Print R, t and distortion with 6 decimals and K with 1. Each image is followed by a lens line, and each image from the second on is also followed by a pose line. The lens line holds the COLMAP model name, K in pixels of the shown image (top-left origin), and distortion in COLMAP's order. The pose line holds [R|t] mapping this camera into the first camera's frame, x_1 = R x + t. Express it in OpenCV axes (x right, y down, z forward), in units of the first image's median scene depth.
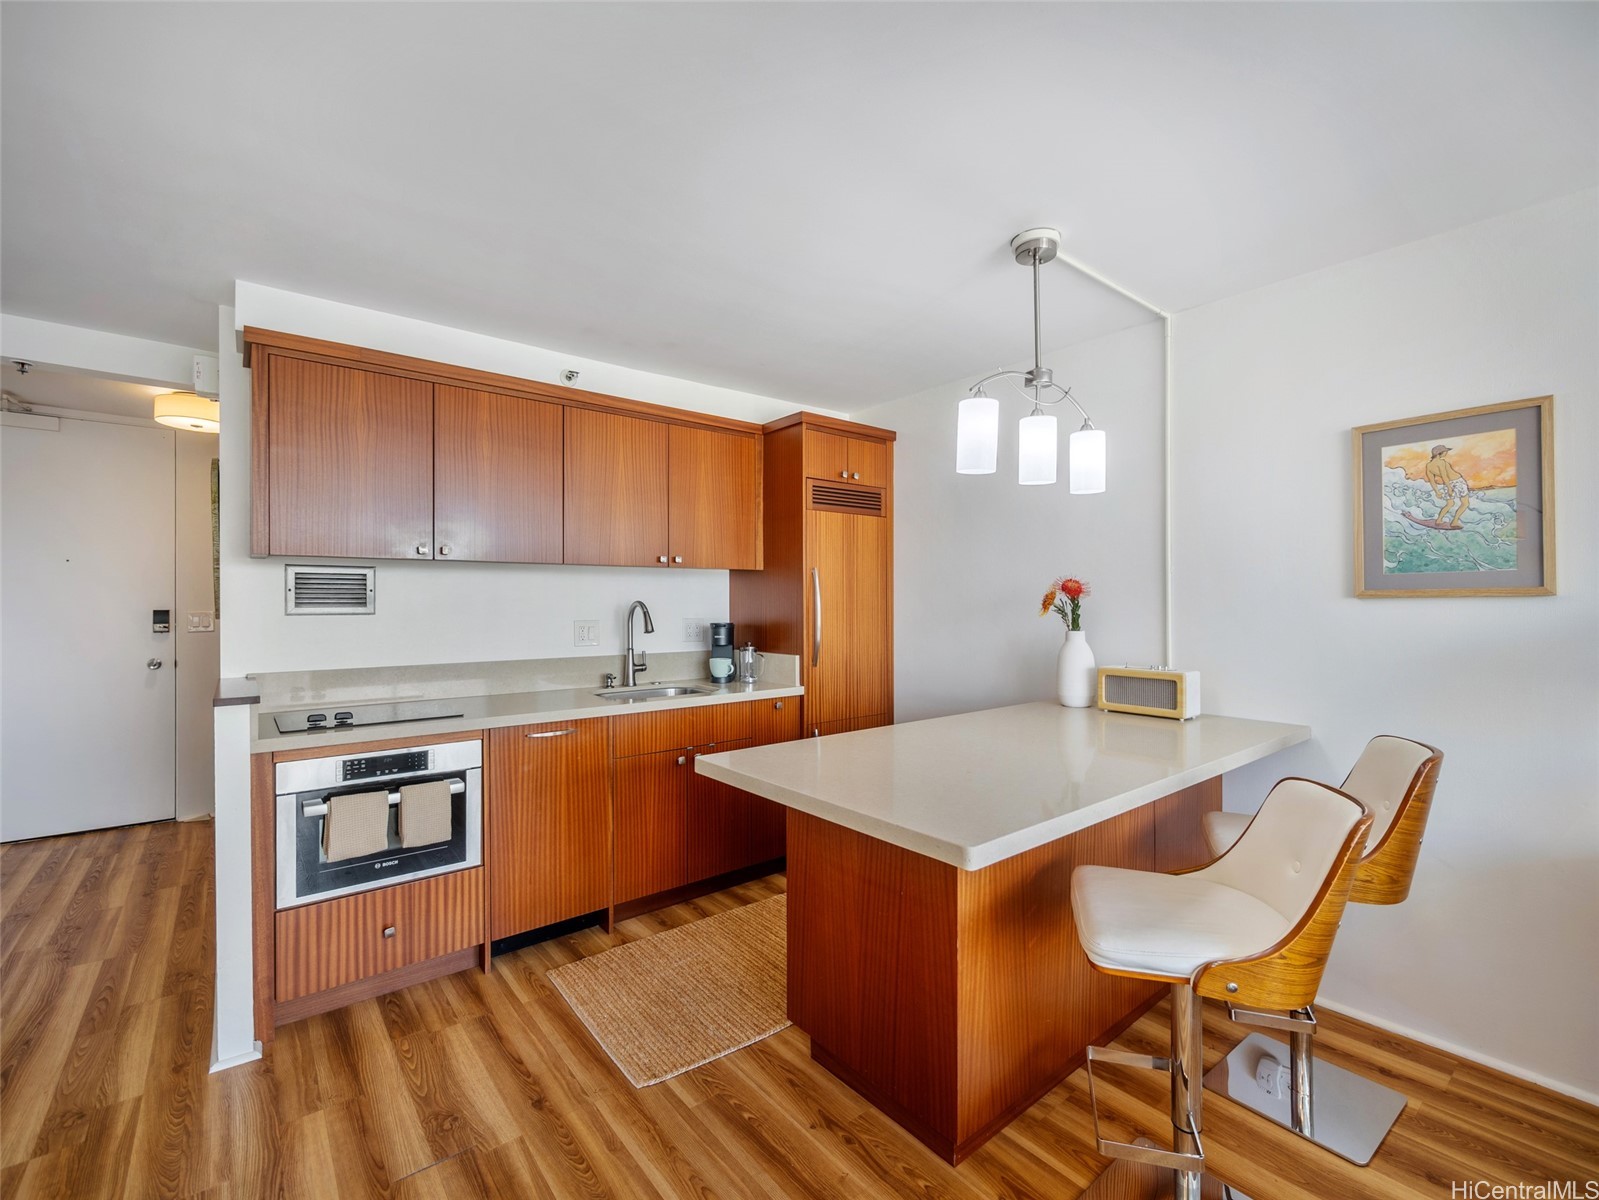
lens RADIAL K [[701.6, 0, 799.5], [0, 701.6, 600.0], [0, 0, 1]] dist [0.000185, -0.000212]
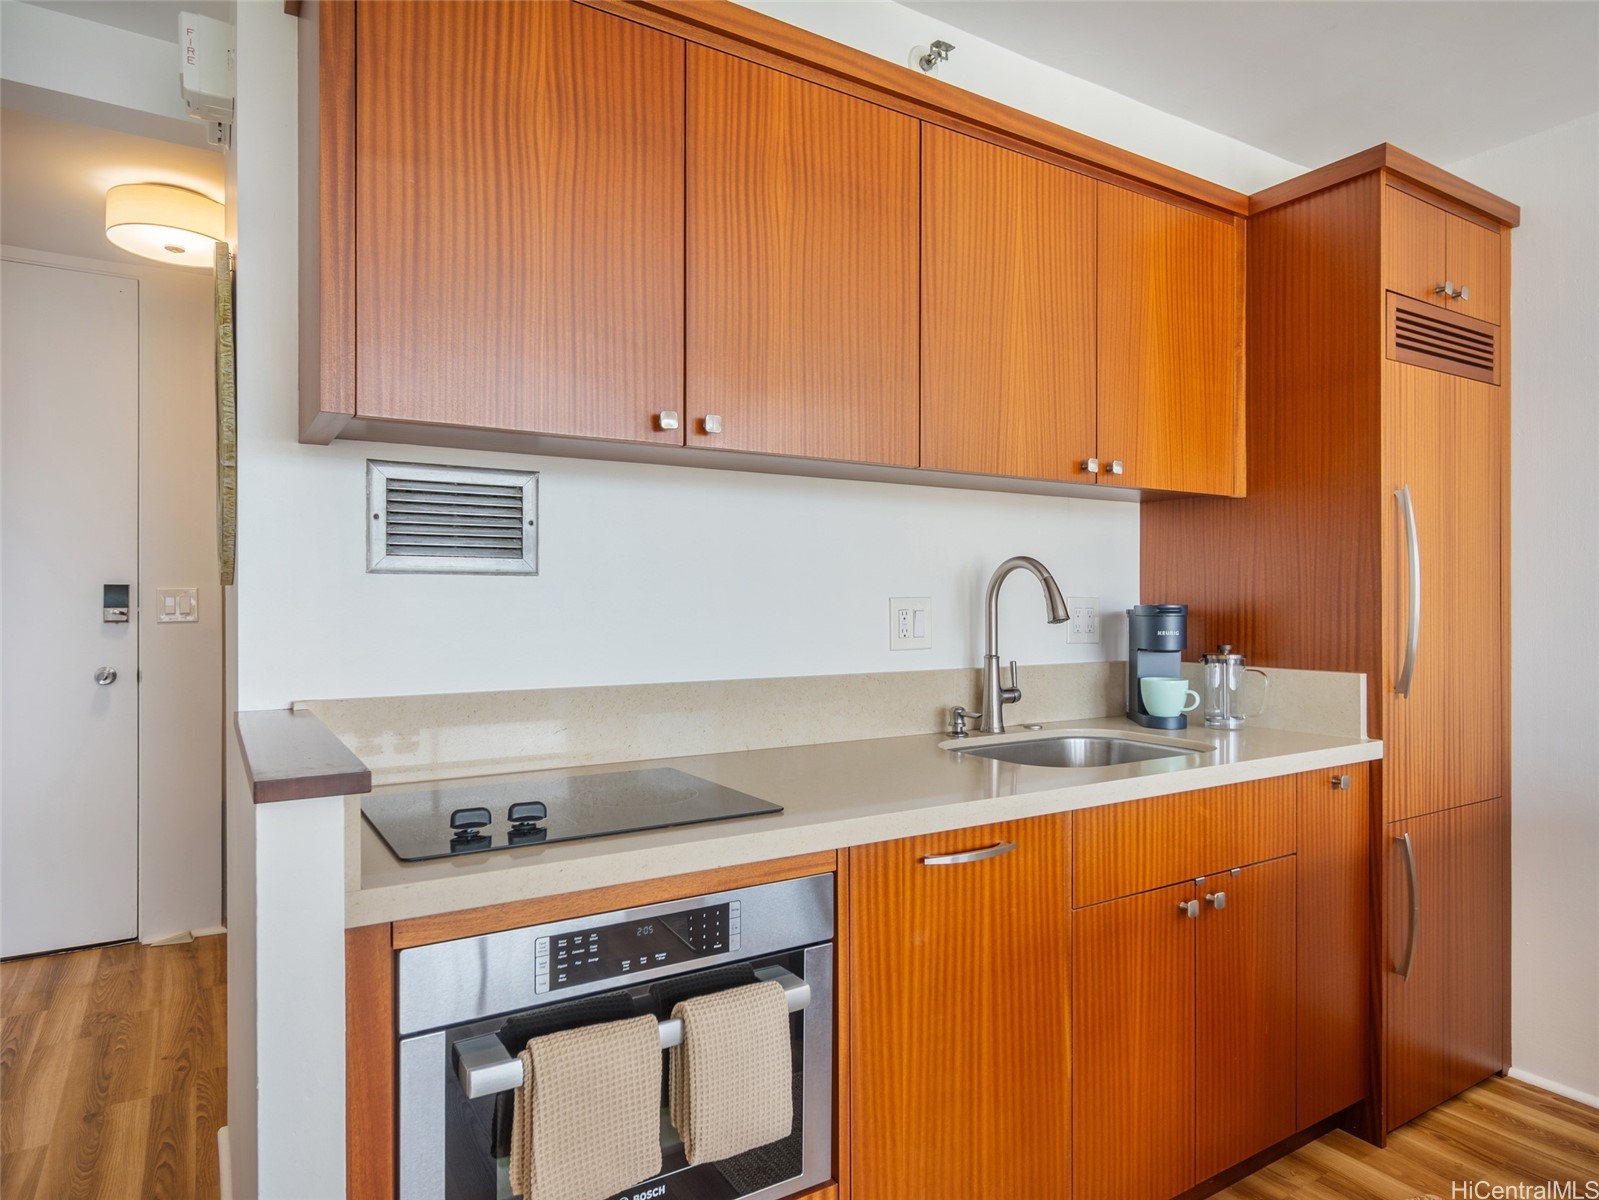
lens RADIAL K [[950.2, 0, 799.5], [0, 950.2, 600.0], [0, 0, 1]] dist [-0.001482, 0.001725]
pose [[0.993468, 0.002511, -0.114081, -0.313659], [-0.002206, 0.999994, 0.002799, 0.030105], [0.114087, -0.002530, 0.993468, 0.344344]]
